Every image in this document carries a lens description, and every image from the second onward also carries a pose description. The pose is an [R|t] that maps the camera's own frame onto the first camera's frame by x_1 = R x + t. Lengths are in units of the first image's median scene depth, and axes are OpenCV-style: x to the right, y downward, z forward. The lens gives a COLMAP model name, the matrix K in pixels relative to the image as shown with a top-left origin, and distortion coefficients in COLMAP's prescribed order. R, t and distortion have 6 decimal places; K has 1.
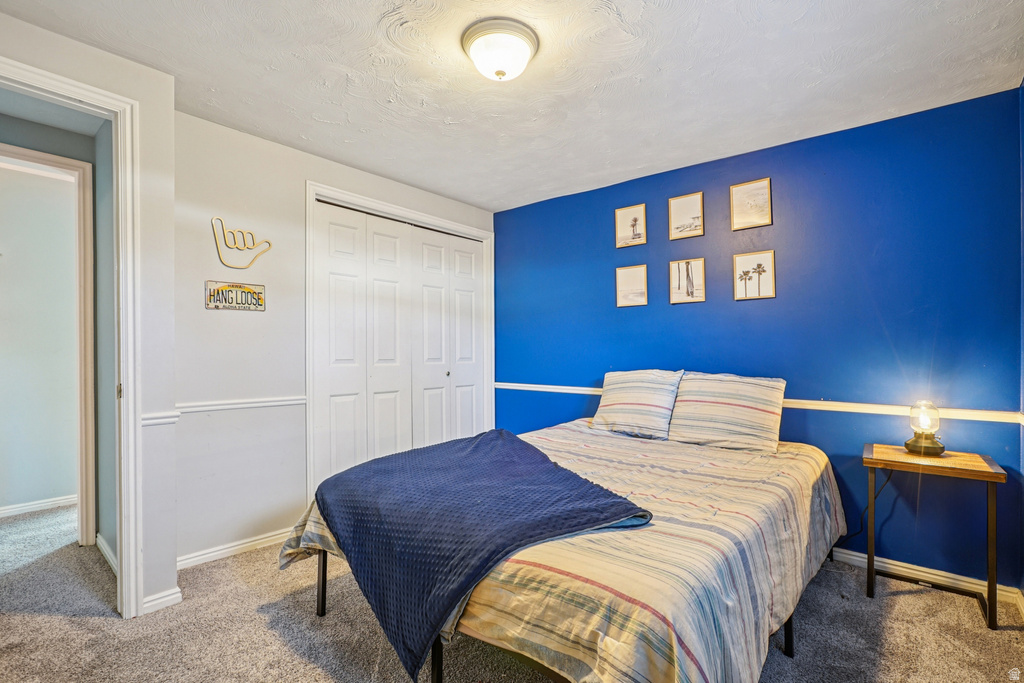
lens RADIAL K [[468.1, 0, 512.0], [0, 468.1, 345.8], [0, 0, 1]] dist [-0.025777, 0.003587]
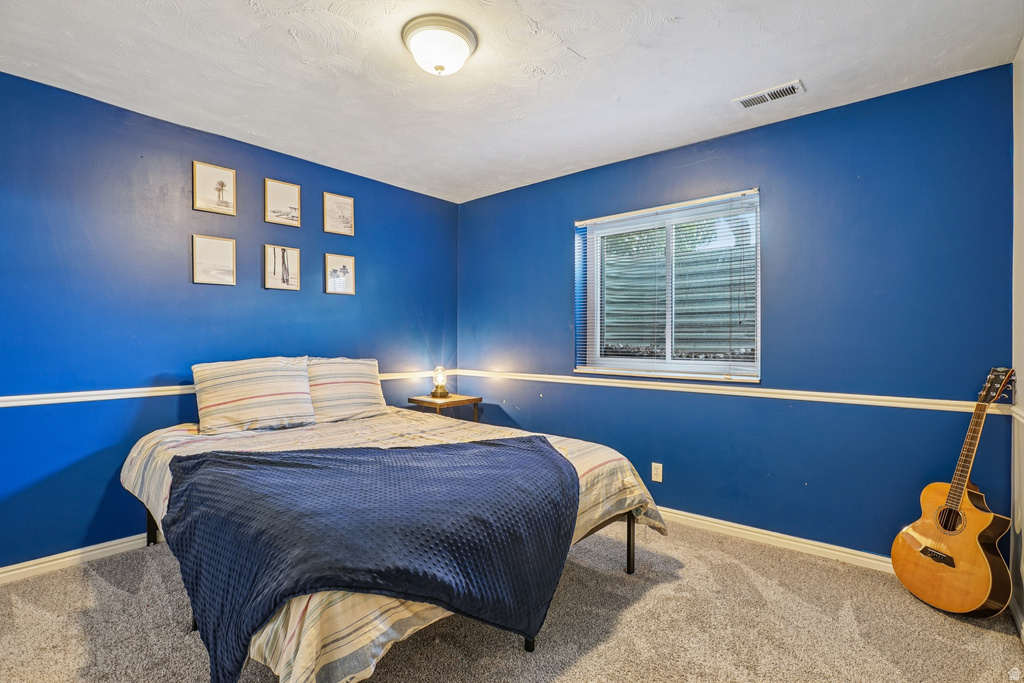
lens RADIAL K [[468.1, 0, 511.1], [0, 468.1, 340.6], [0, 0, 1]] dist [-0.025777, 0.003587]
pose [[0.041011, -0.005203, 0.999145, -0.653444], [-0.010800, 0.999926, 0.005651, 0.007059], [-0.999100, -0.011022, 0.040952, 0.505059]]
